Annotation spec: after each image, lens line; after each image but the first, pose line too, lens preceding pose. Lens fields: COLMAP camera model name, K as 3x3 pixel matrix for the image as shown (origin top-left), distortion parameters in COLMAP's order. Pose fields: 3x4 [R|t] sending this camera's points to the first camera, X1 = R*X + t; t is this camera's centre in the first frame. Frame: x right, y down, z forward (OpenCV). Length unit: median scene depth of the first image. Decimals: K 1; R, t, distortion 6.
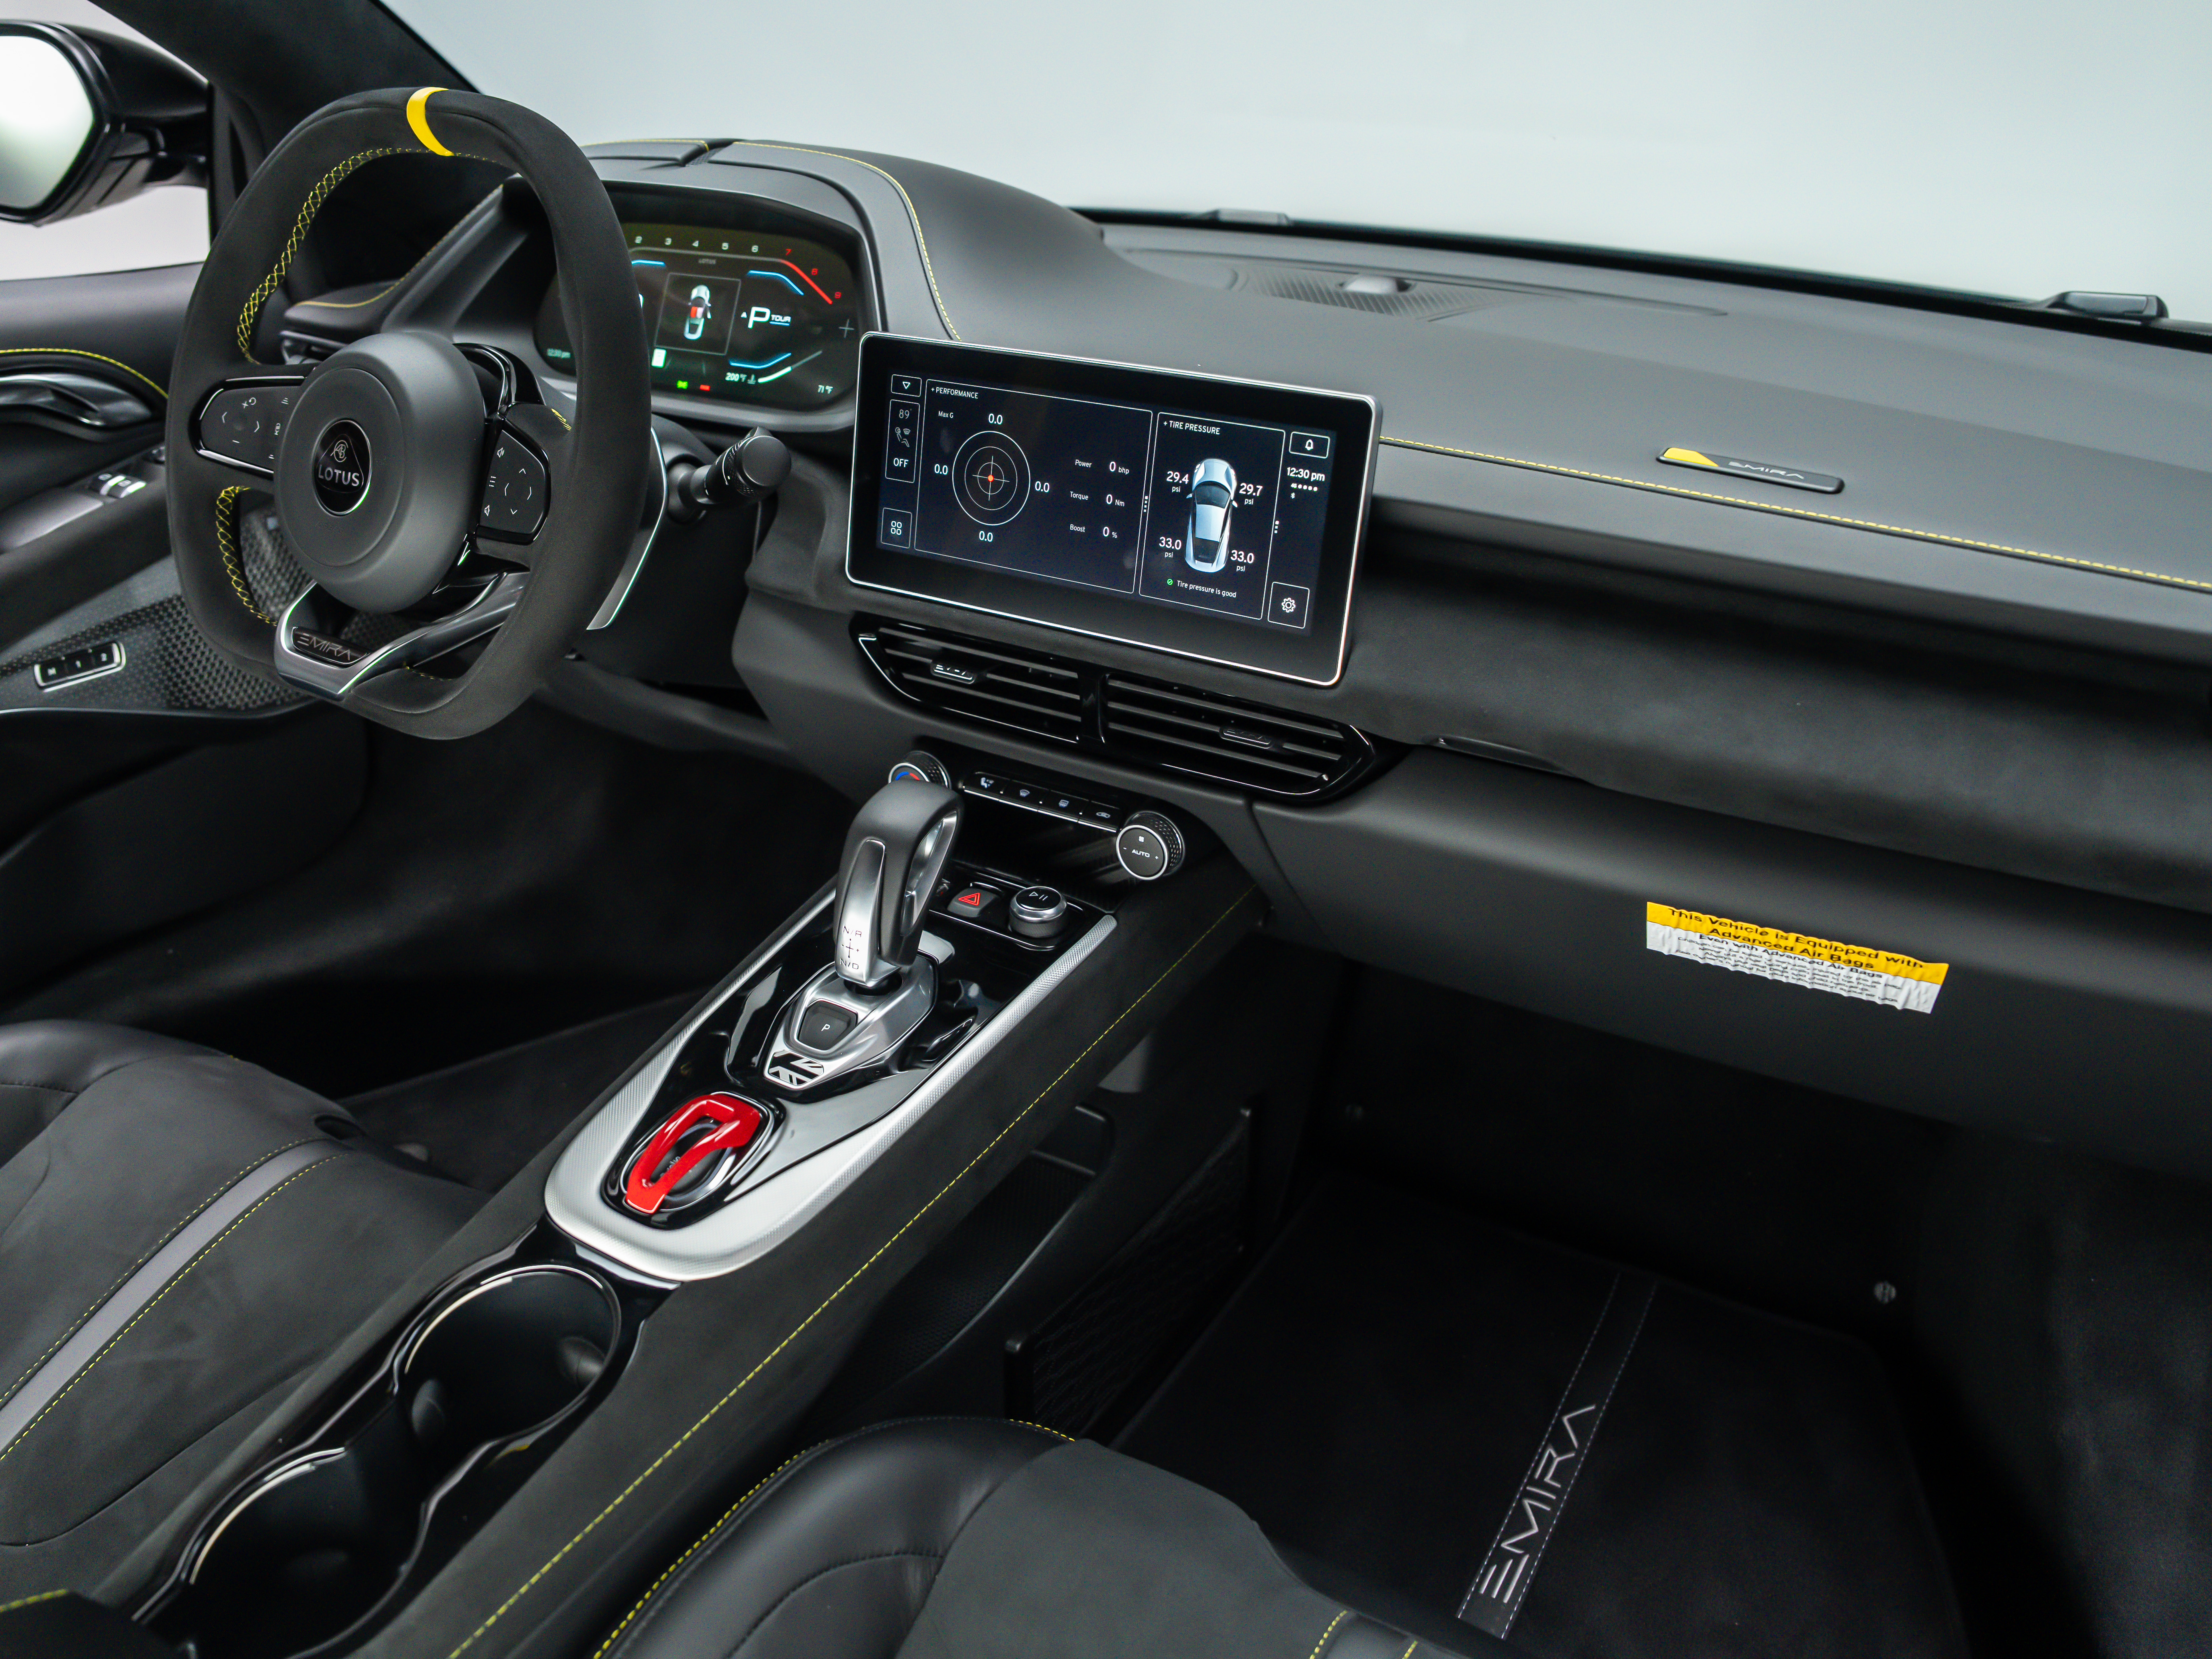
lens RADIAL K [[1679.4, 0, 1085.1], [0, 1679.4, 817.7], [0, 0, 1]] dist [-0.109344, 0.047435]
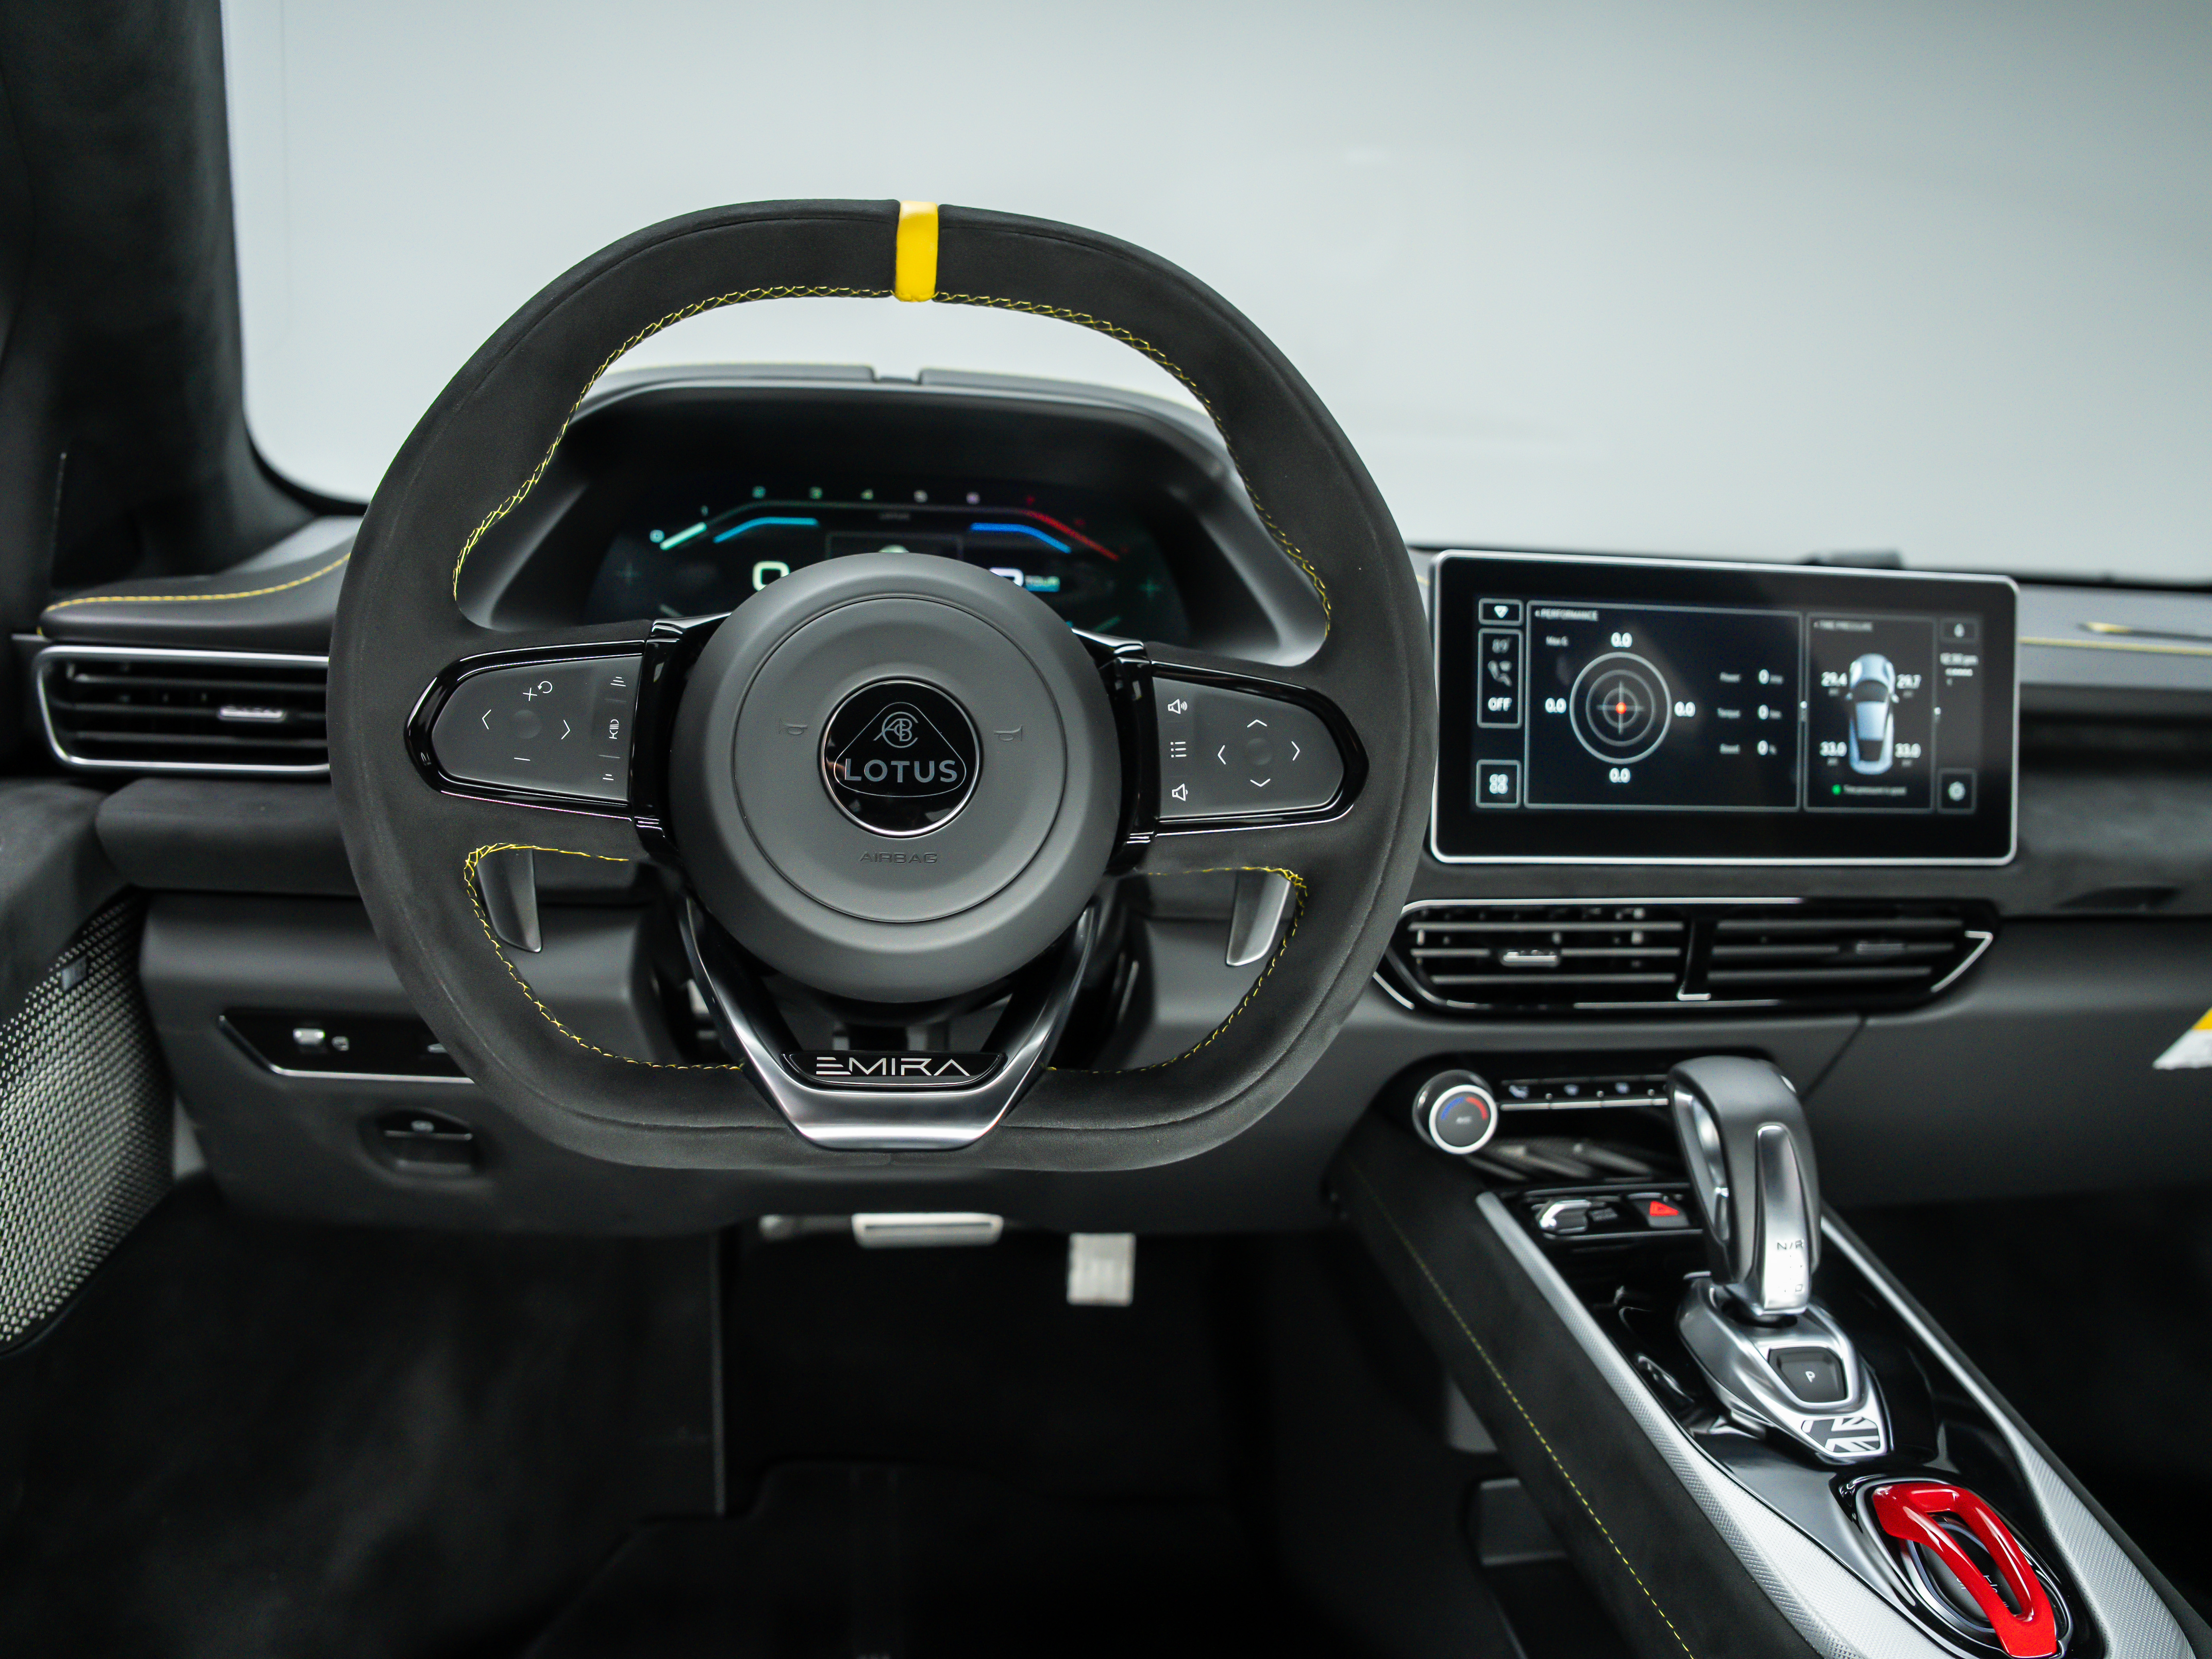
lens RADIAL K [[1679.4, 0, 1101.7], [0, 1679.4, 824.3], [0, 0, 1]] dist [-0.109344, 0.047435]
pose [[0.766858, -0.102635, 0.633558, -0.804054], [0.257187, 0.953552, -0.156826, -0.078469], [-0.588034, 0.283206, 0.757634, 0.516050]]
